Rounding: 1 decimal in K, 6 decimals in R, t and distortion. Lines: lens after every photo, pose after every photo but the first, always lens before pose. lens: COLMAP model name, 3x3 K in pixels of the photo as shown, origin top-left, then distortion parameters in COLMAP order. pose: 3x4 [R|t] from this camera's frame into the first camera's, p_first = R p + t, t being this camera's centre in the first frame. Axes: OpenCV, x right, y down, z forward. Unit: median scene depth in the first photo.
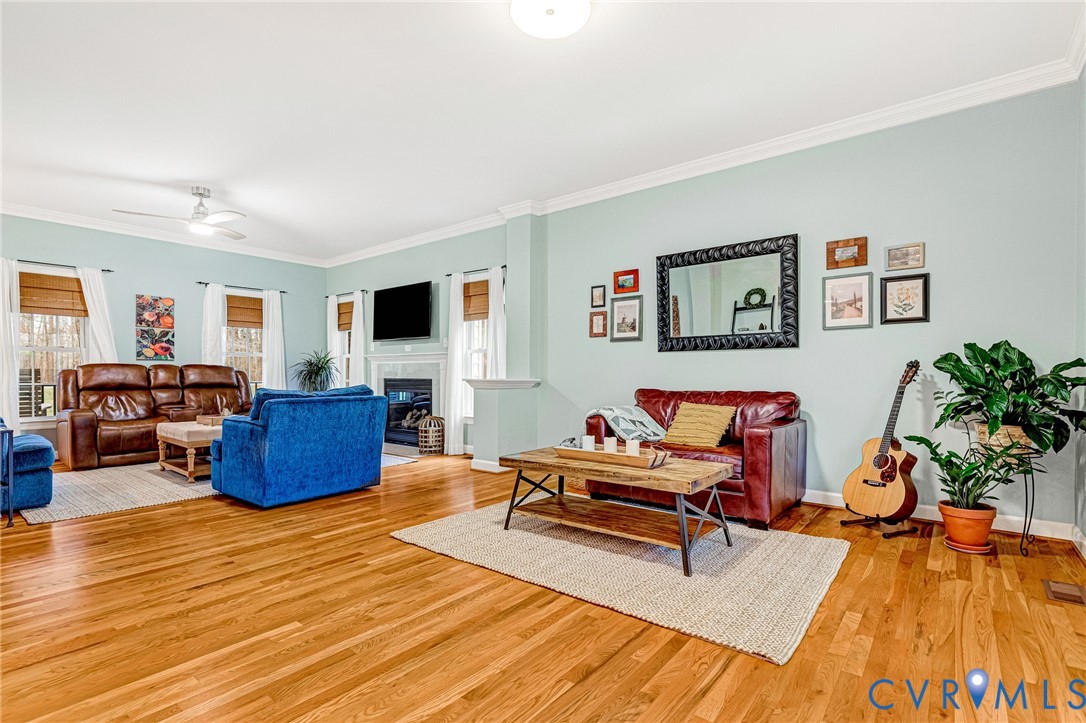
lens RADIAL K [[503.3, 0, 551.3], [0, 503.3, 376.2], [0, 0, 1]] dist [-0.000412, 0.002365]
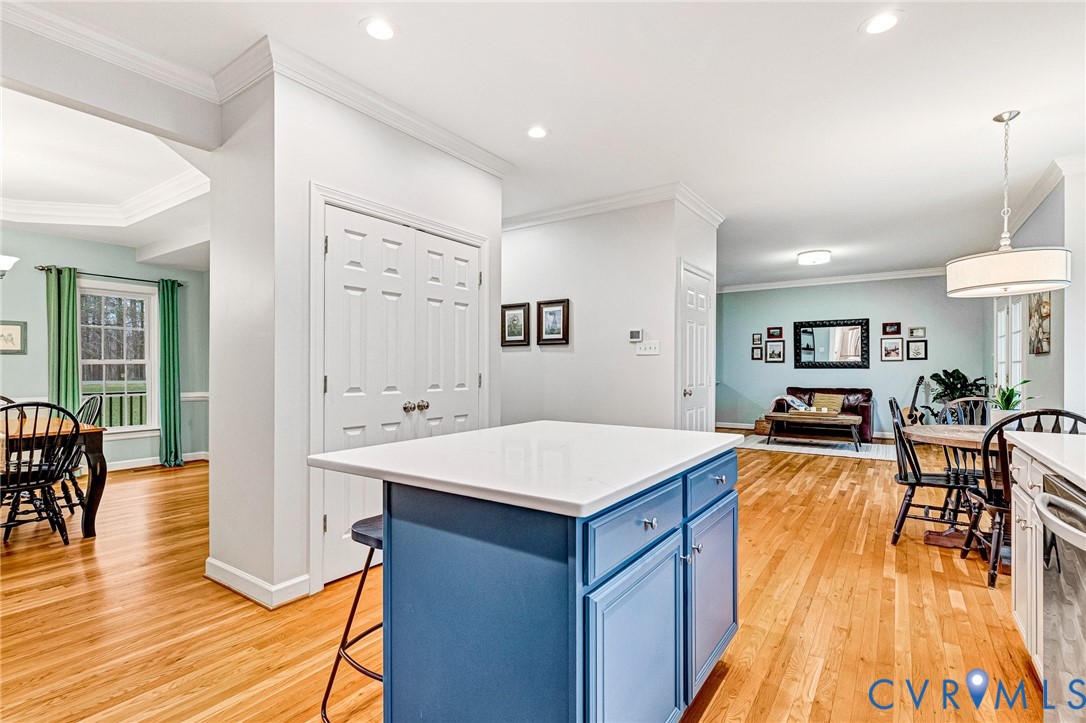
lens RADIAL K [[503.3, 0, 546.7], [0, 503.3, 364.9], [0, 0, 1]] dist [-0.000412, 0.002365]
pose [[0.997607, -0.001656, 0.069116, -0.851573], [0.002008, 0.999985, -0.005014, -0.050080], [-0.069106, 0.005141, 0.997596, -0.885447]]
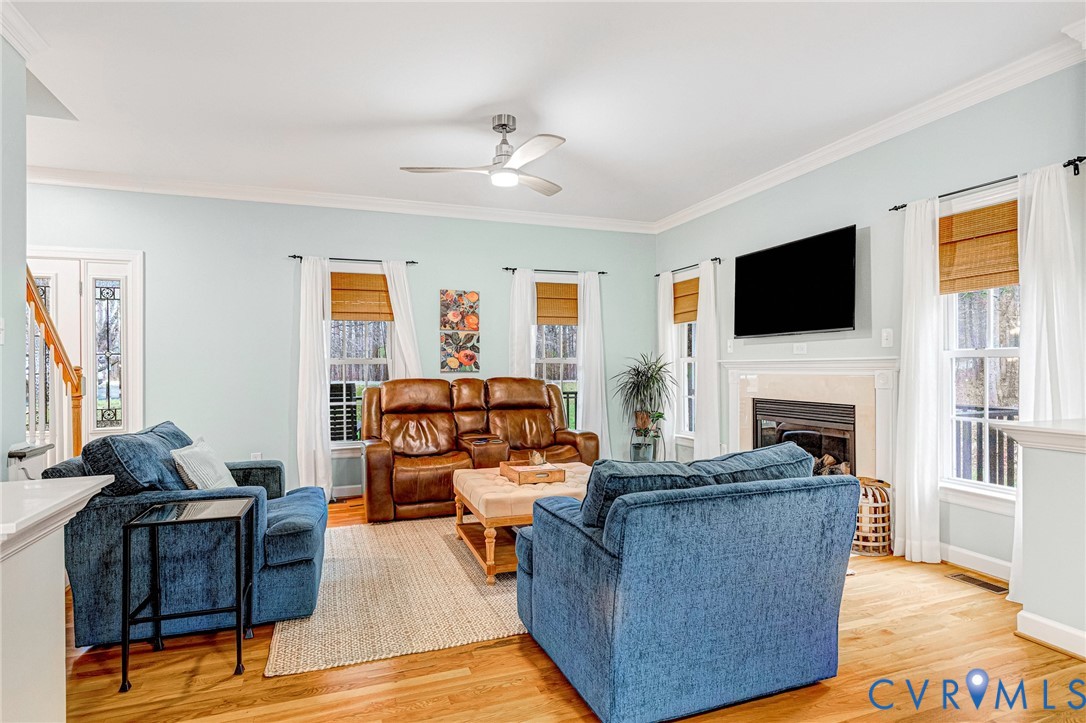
lens RADIAL K [[584.5, 0, 553.1], [0, 584.5, 361.6], [0, 0, 1]] dist [0.000642, 0.000008]
pose [[0.857828, -0.010366, -0.513833, -0.251378], [0.004231, 0.999905, -0.013108, -0.045563], [0.513920, 0.009070, 0.857790, 0.380597]]
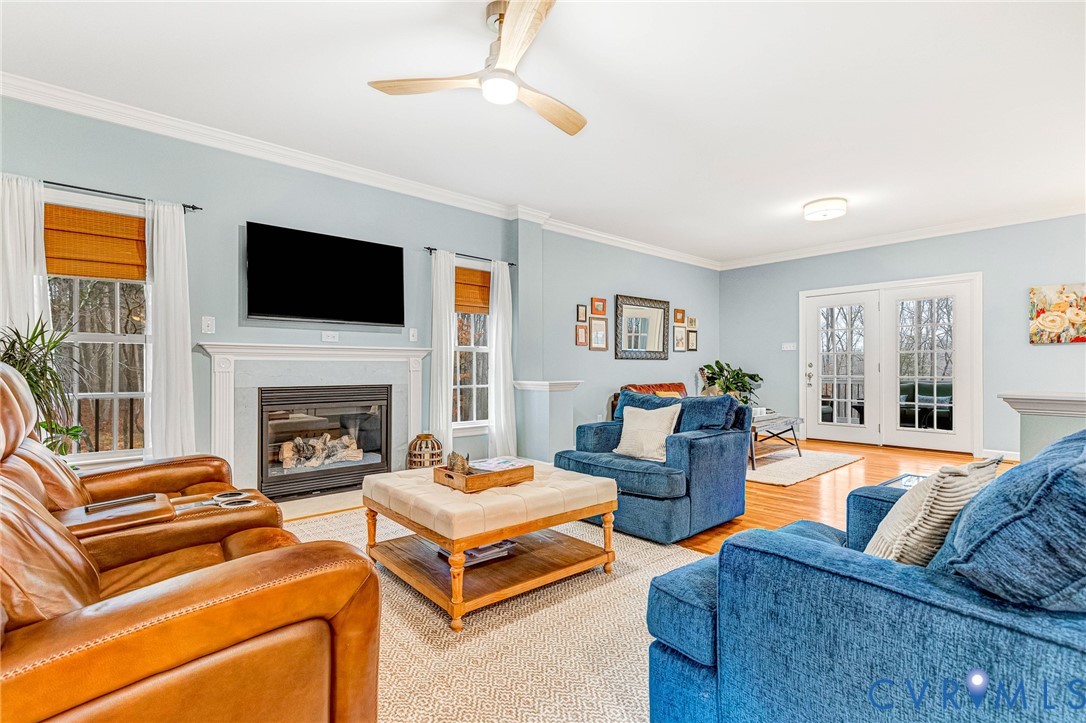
lens RADIAL K [[503.3, 0, 540.7], [0, 503.3, 361.8], [0, 0, 1]] dist [-0.000412, 0.002365]
pose [[0.186280, 0.019327, 0.982307, -1.151759], [0.014288, 0.999647, -0.022378, -0.010741], [-0.982393, 0.018204, 0.185939, 0.863835]]
